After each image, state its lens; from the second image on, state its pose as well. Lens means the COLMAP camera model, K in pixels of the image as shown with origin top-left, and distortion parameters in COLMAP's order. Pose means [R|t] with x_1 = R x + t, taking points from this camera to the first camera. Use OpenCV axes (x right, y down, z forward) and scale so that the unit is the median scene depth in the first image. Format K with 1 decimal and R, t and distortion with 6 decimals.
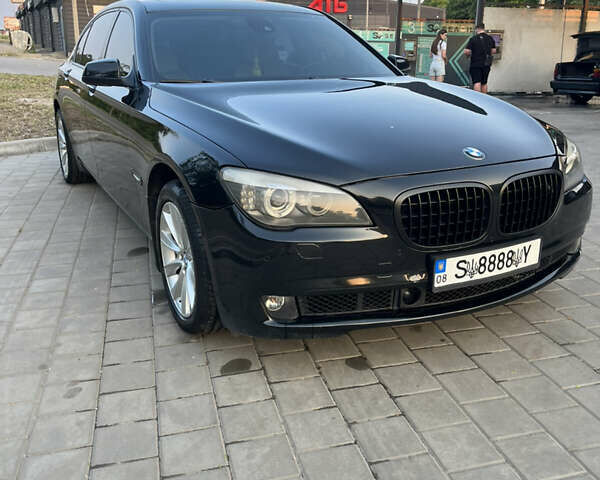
lens RADIAL K [[590.2, 0, 300.0], [0, 590.2, 240.0], [0, 0, 1]] dist [0.087318, -0.141754]
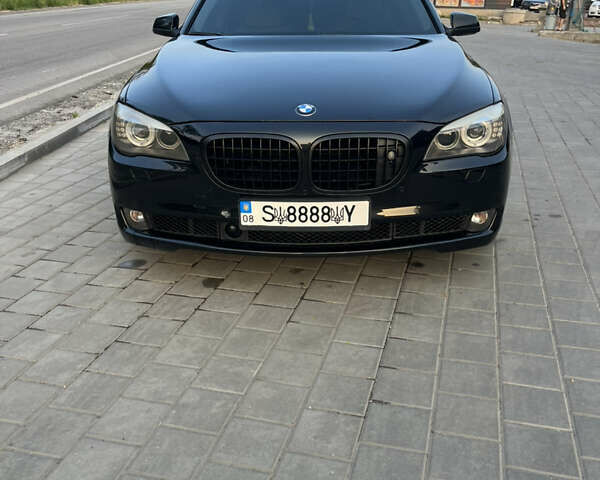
lens RADIAL K [[590.2, 0, 300.0], [0, 590.2, 240.0], [0, 0, 1]] dist [0.087318, -0.141754]
pose [[0.865360, 0.184417, -0.465985, 0.828888], [-0.151221, 0.982578, 0.108038, -0.030117], [0.477791, -0.023025, 0.878172, 0.055922]]
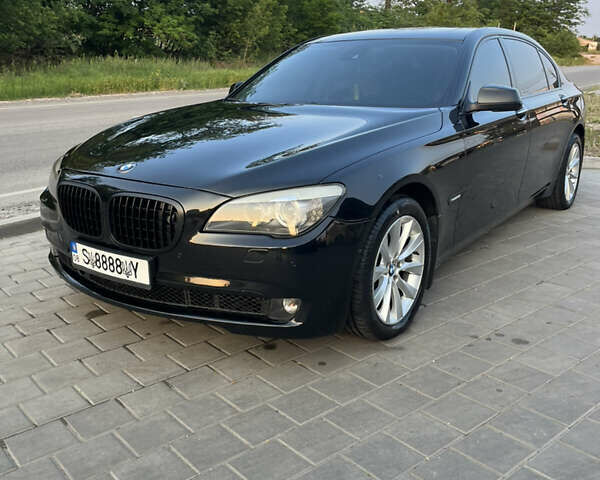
lens RADIAL K [[590.2, 0, 300.0], [0, 590.2, 240.0], [0, 0, 1]] dist [0.087318, -0.141754]
pose [[0.441784, 0.247959, -0.862173, 1.467040], [-0.278033, 0.951569, 0.131203, -0.257012], [0.852950, 0.181749, 0.489329, 0.756839]]
